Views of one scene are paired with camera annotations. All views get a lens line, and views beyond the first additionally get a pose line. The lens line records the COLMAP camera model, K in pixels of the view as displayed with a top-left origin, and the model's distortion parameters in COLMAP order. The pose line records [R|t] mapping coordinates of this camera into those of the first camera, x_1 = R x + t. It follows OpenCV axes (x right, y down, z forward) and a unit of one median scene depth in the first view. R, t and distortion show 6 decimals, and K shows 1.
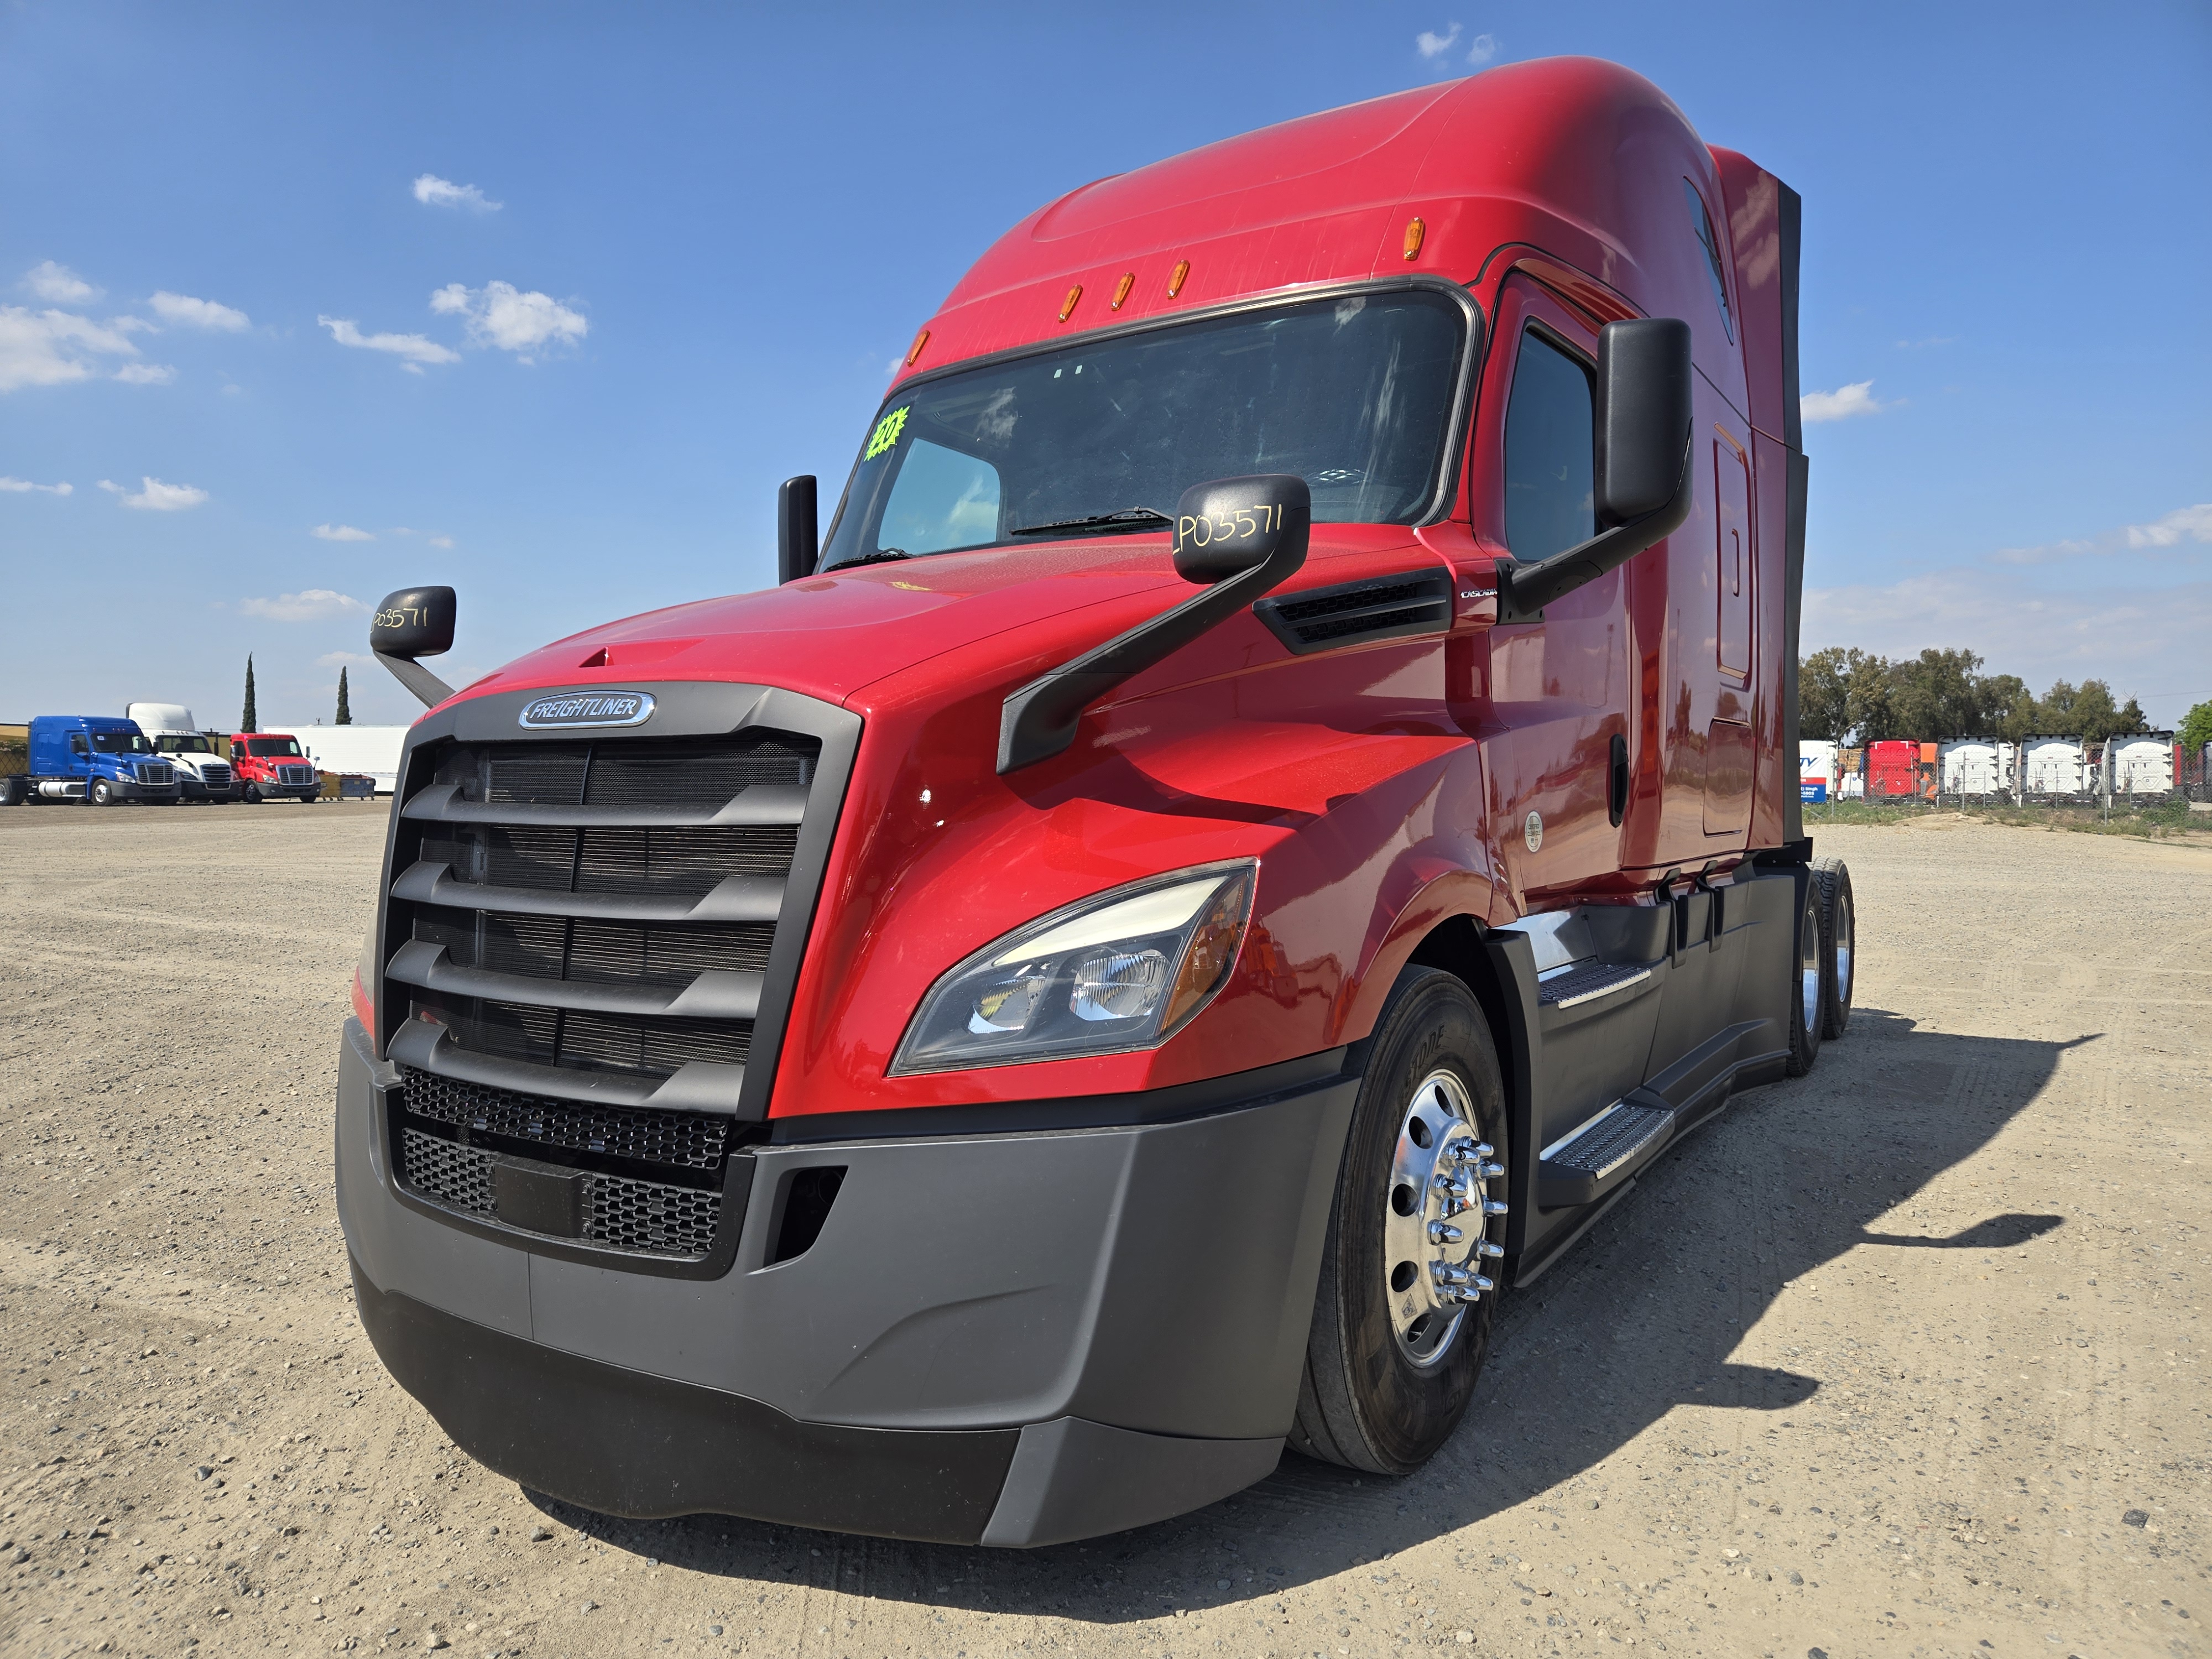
lens RADIAL K [[1481.4, 0, 1106.0], [0, 1481.4, 829.5], [0, 0, 1]] dist [0.073611, -0.062730]
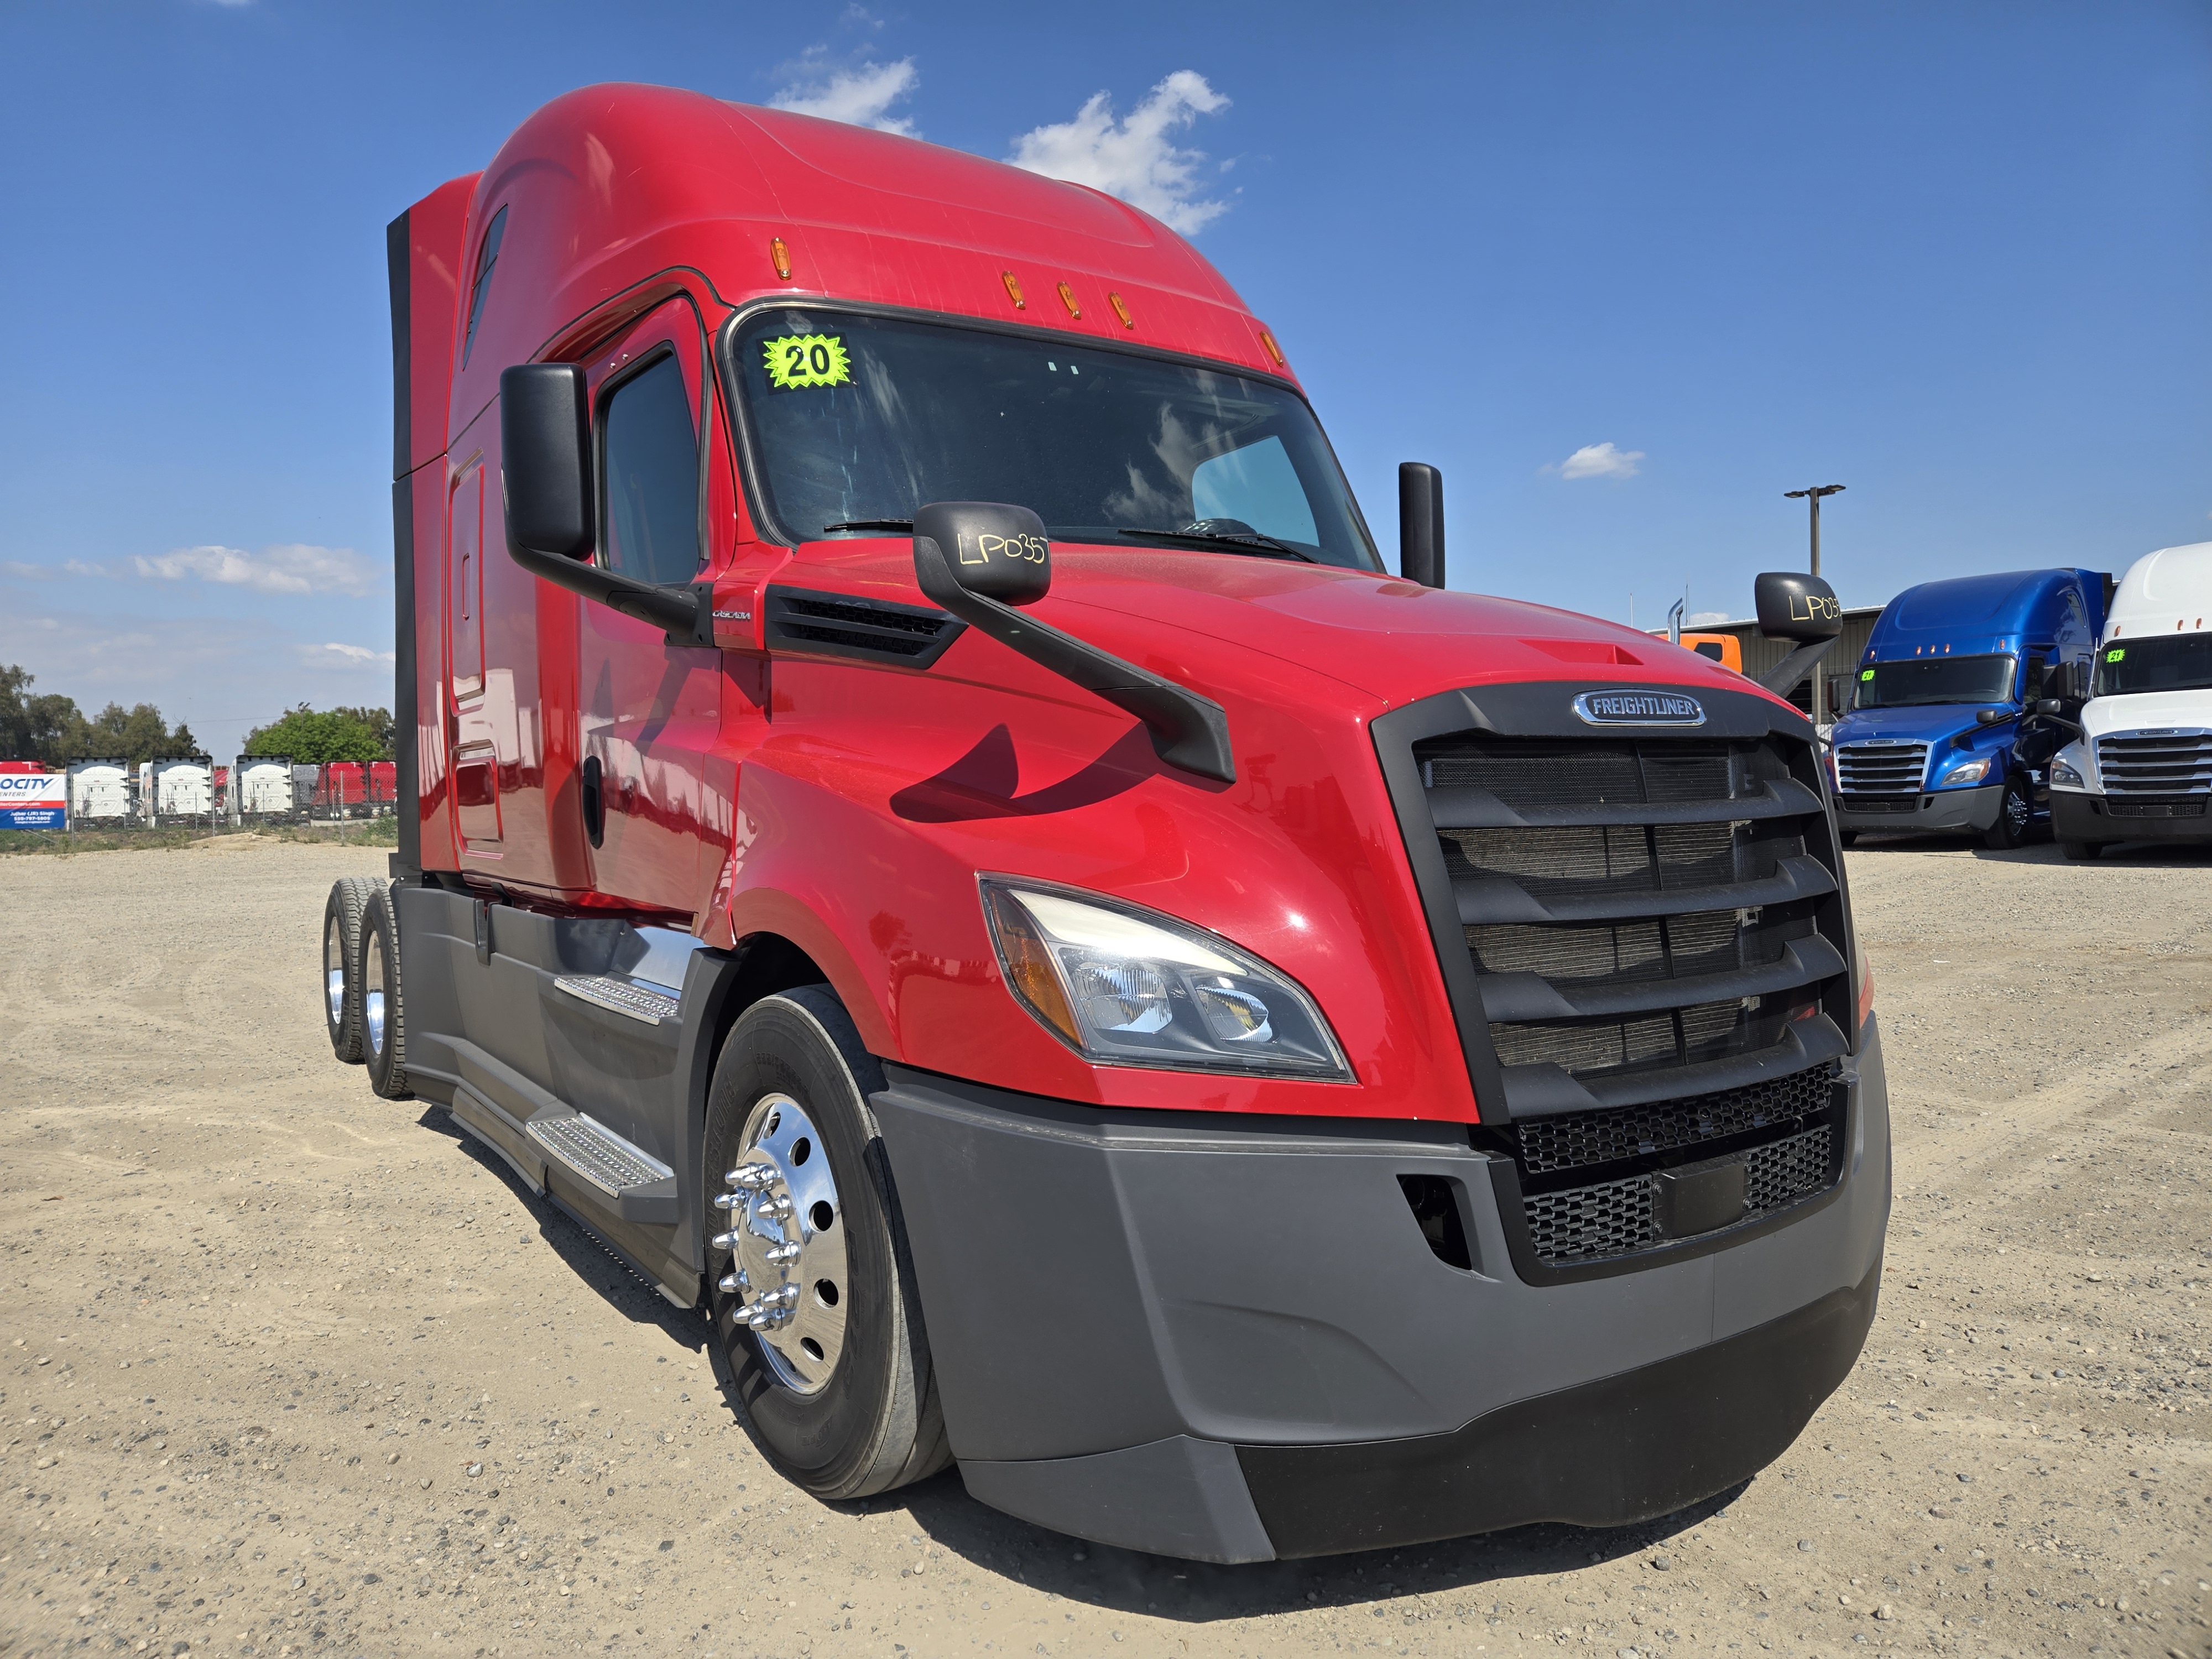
lens RADIAL K [[1468.0, 0, 1084.4], [0, 1468.0, 815.0], [0, 0, 1]] dist [0.073431, -0.057467]
pose [[0.404599, -0.023894, 0.914182, -1.392278], [0.046094, 0.998921, 0.005708, -0.031495], [-0.913332, 0.039829, 0.405263, 0.931806]]
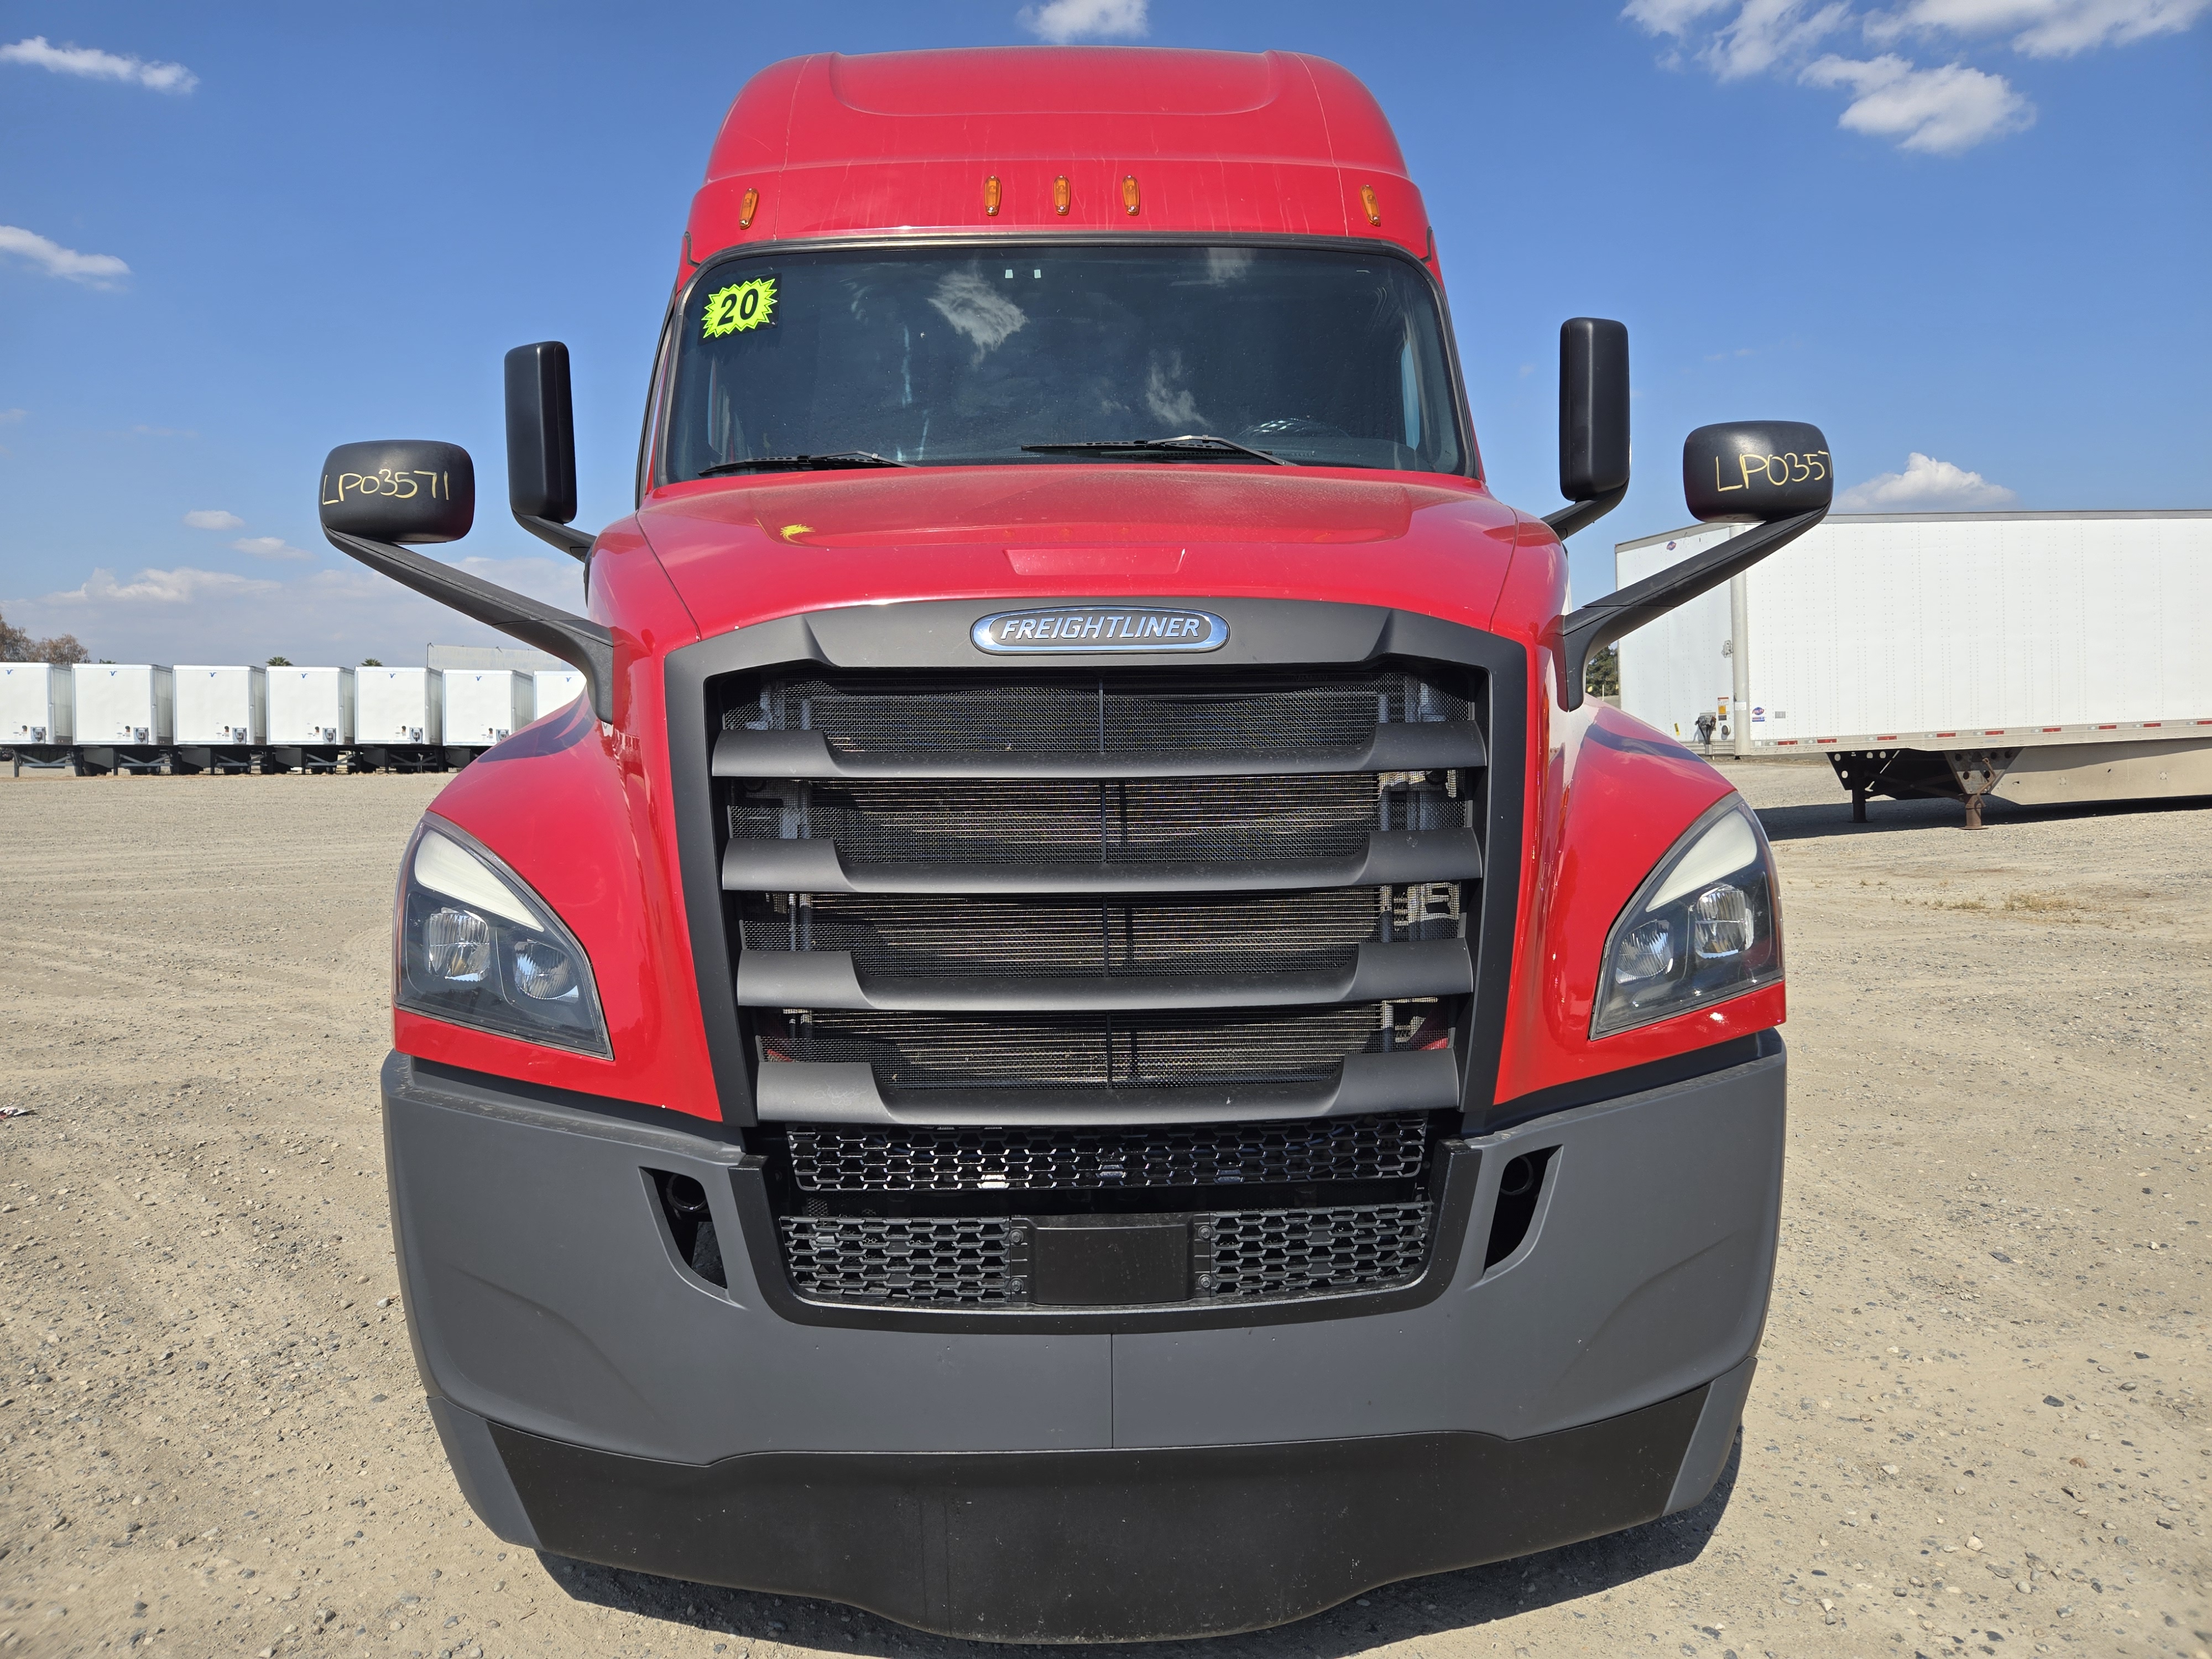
lens RADIAL K [[1474.3, 0, 1103.3], [0, 1474.3, 808.1], [0, 0, 1]] dist [0.071168, -0.056196]
pose [[0.817954, -0.034469, 0.574250, -0.784295], [0.027620, 0.999405, 0.020647, -0.003366], [-0.574620, -0.001027, 0.818420, 0.364500]]
